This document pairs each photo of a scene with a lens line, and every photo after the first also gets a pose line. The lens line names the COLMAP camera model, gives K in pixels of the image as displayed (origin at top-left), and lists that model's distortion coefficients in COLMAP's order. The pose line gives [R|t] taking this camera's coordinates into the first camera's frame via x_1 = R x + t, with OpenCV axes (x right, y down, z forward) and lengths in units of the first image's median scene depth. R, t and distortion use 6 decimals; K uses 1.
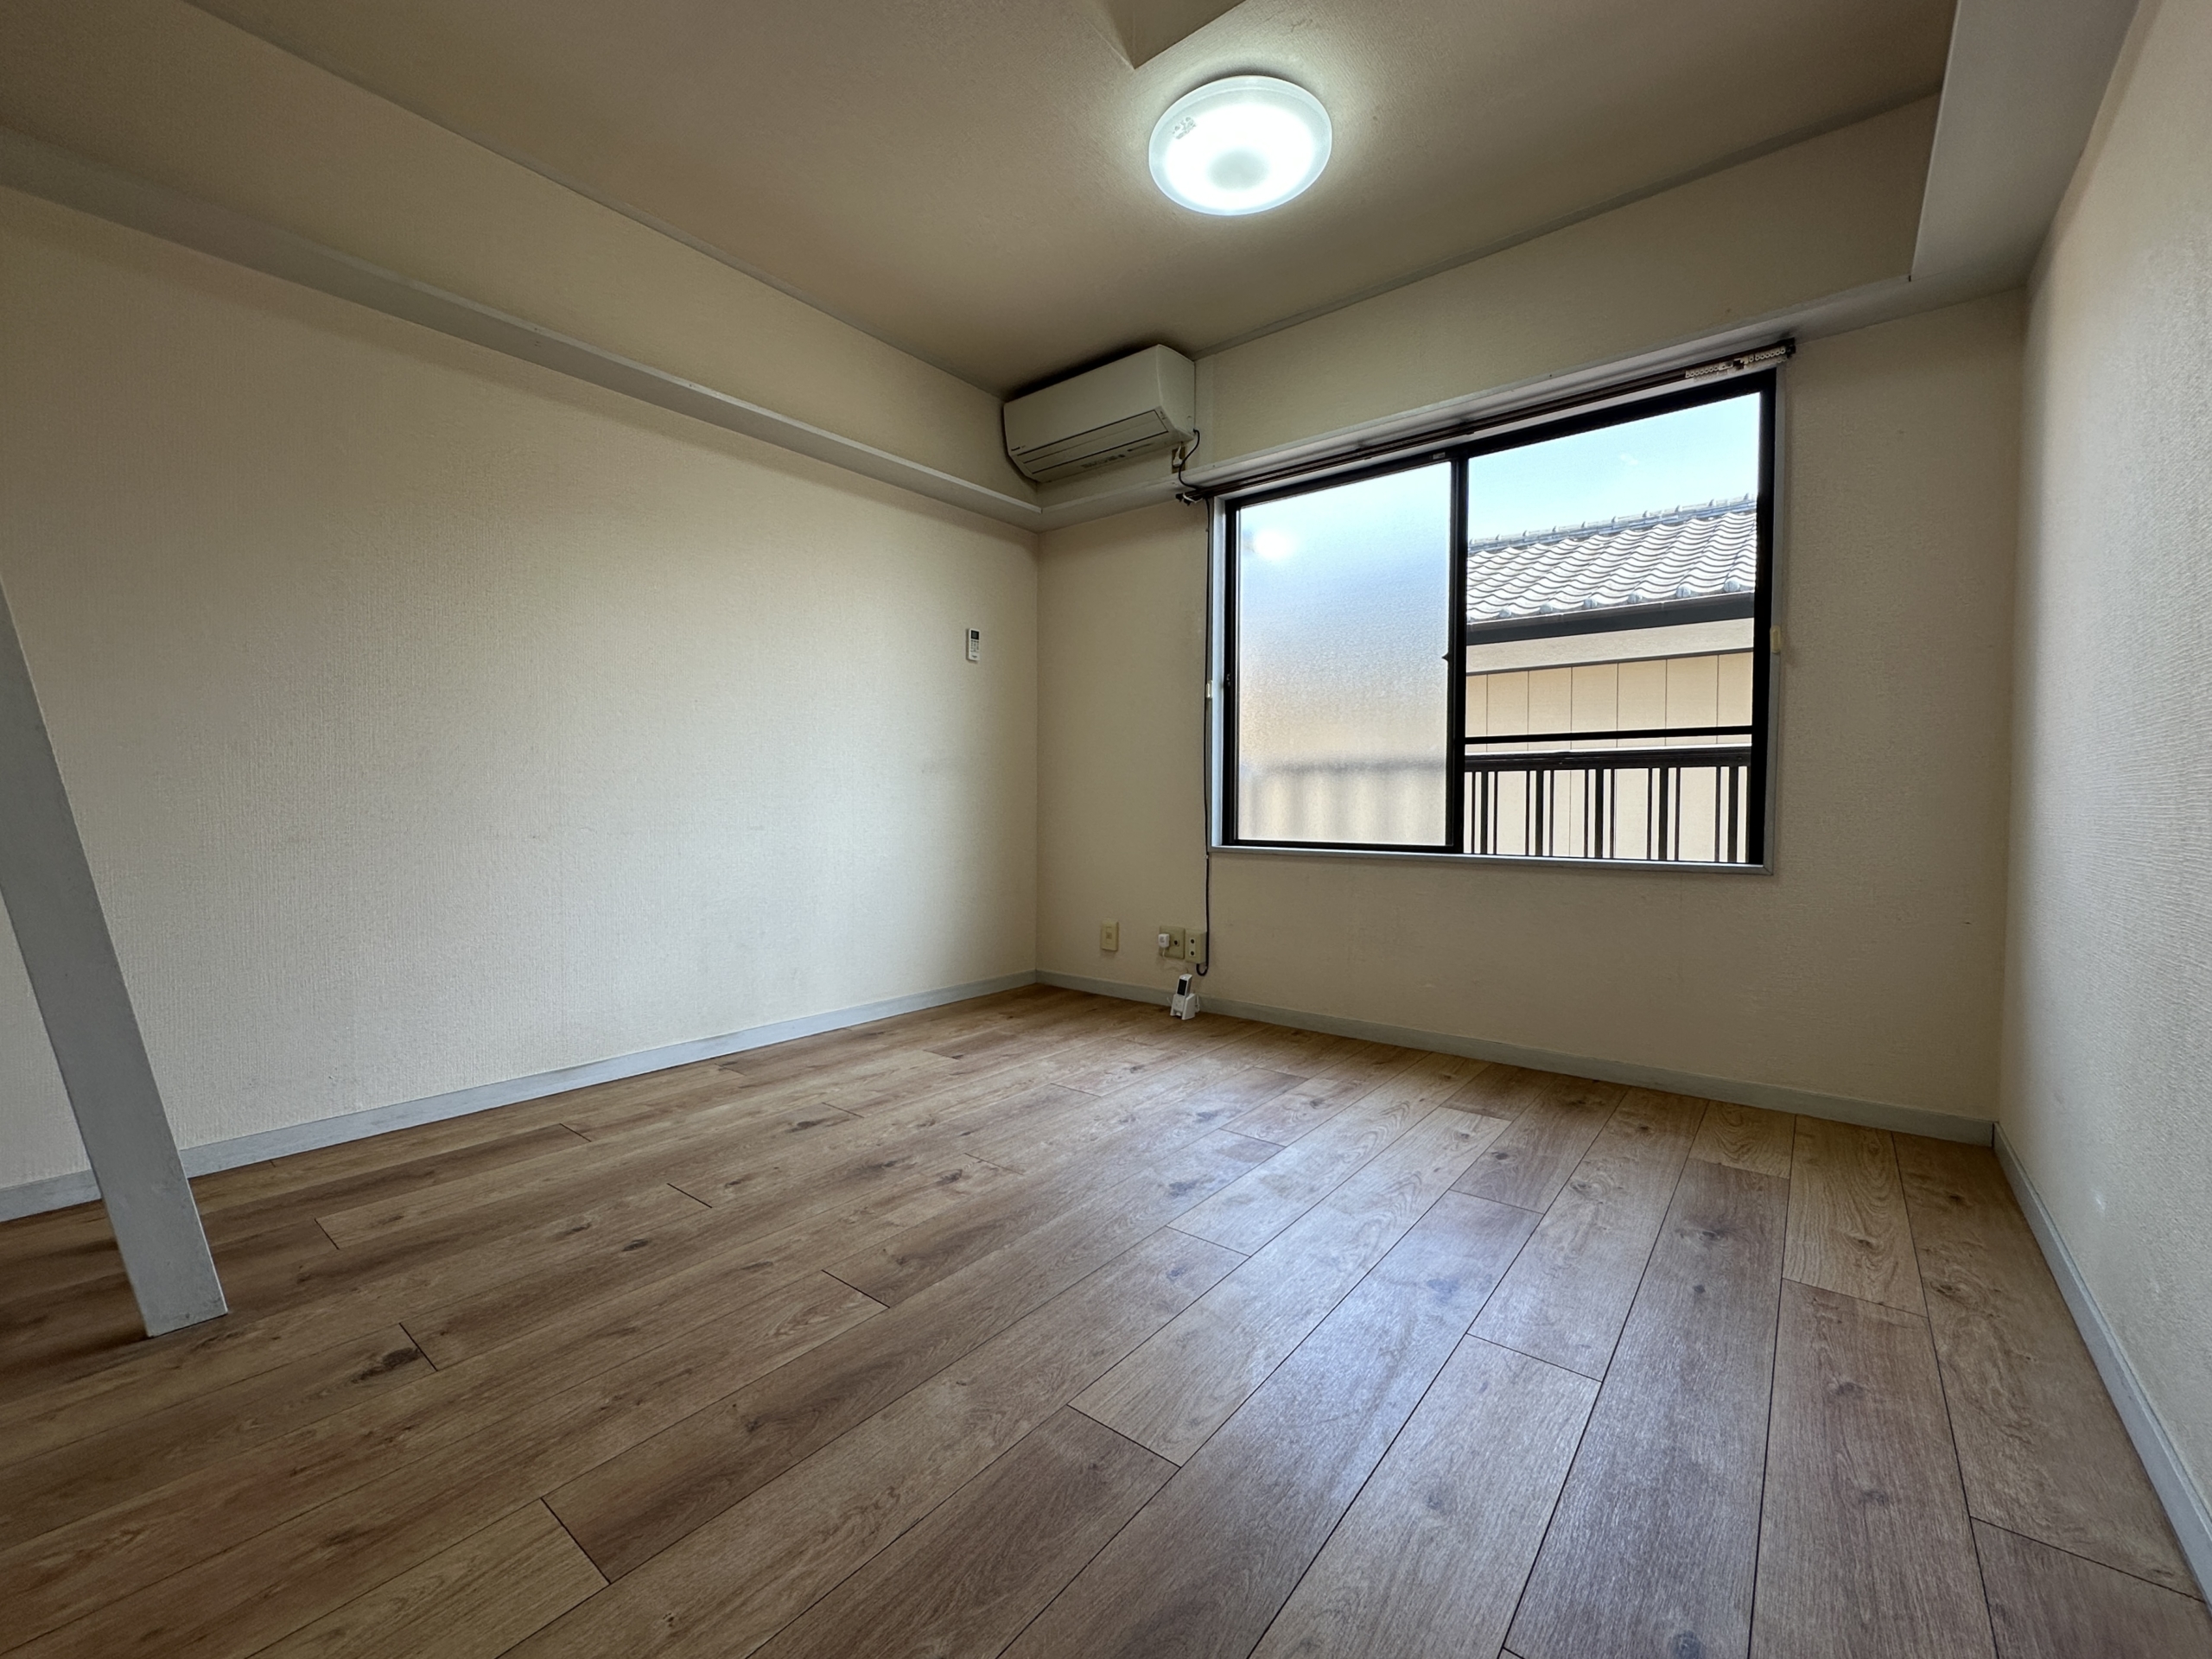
lens RADIAL K [[914.0, 0, 1112.5], [0, 914.0, 826.5], [0, 0, 1]] dist [0.000895, 0.000119]
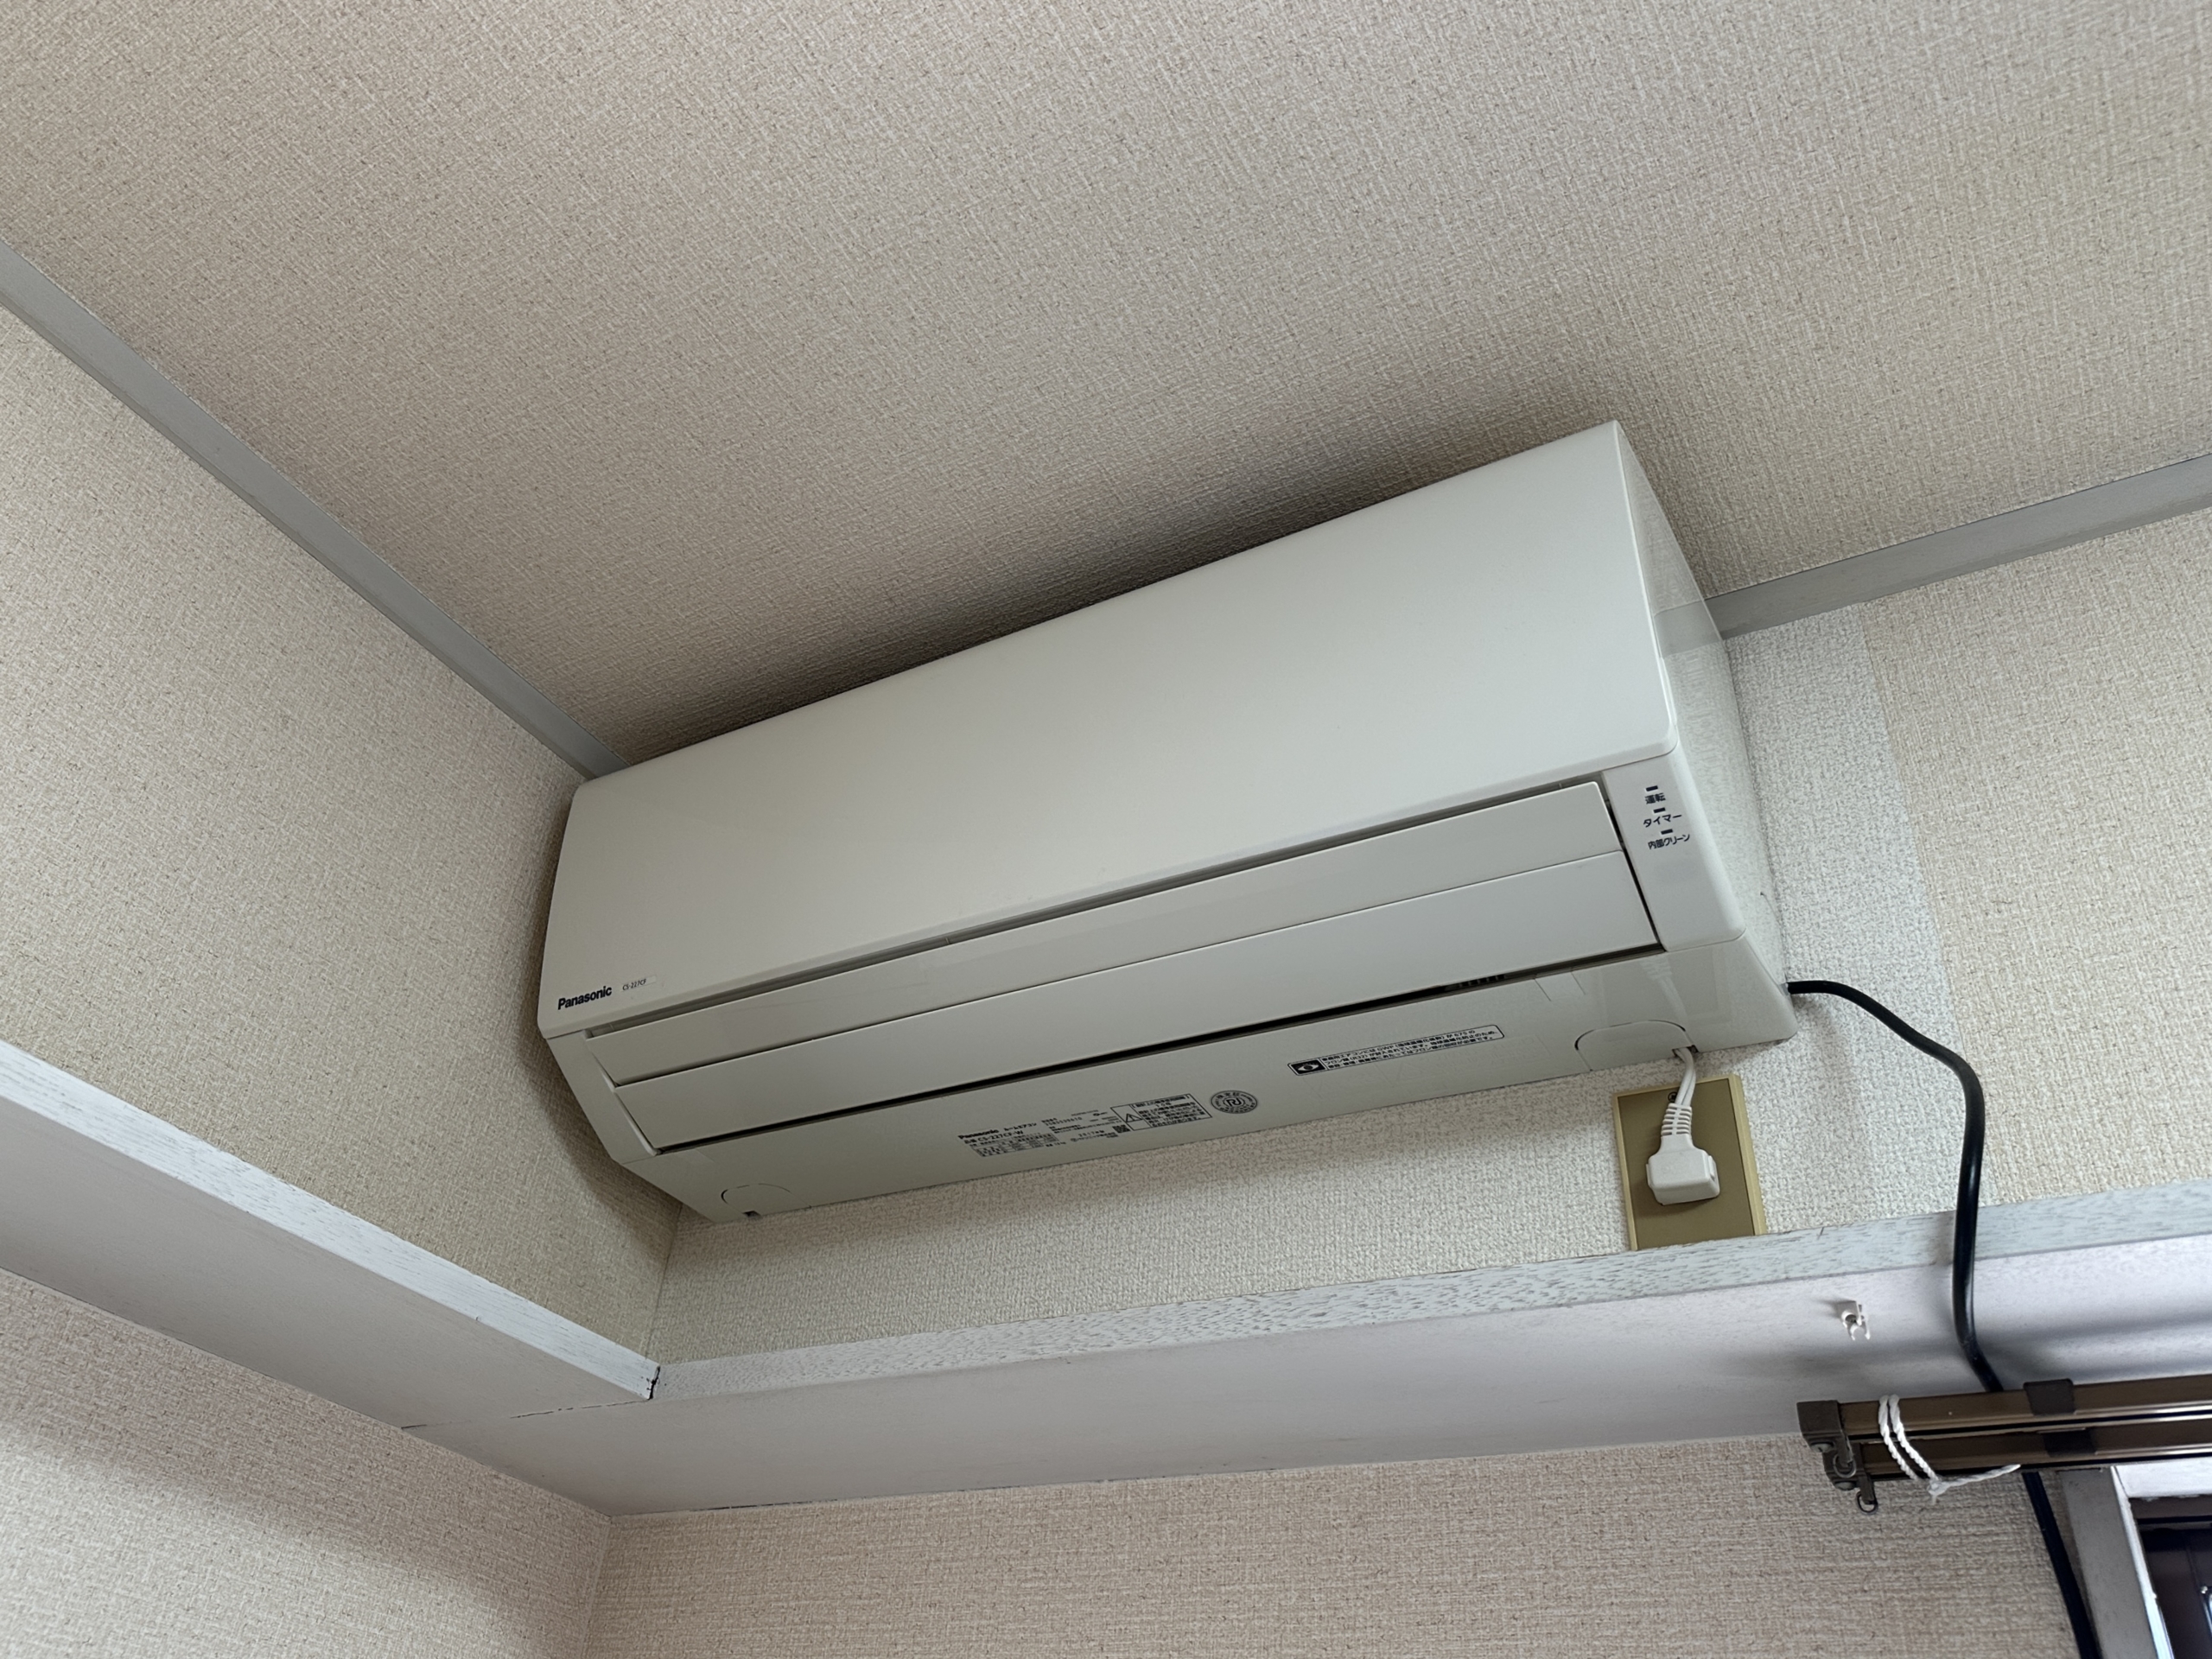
lens RADIAL K [[1588.9, 0, 1104.7], [0, 1588.9, 843.5], [0, 0, 1]] dist [0.142675, -0.233600]
pose [[0.984627, 0.163587, 0.061229, -0.070998], [-0.089551, 0.773739, -0.627143, -0.543393], [-0.149968, 0.612019, 0.776494, 1.560293]]
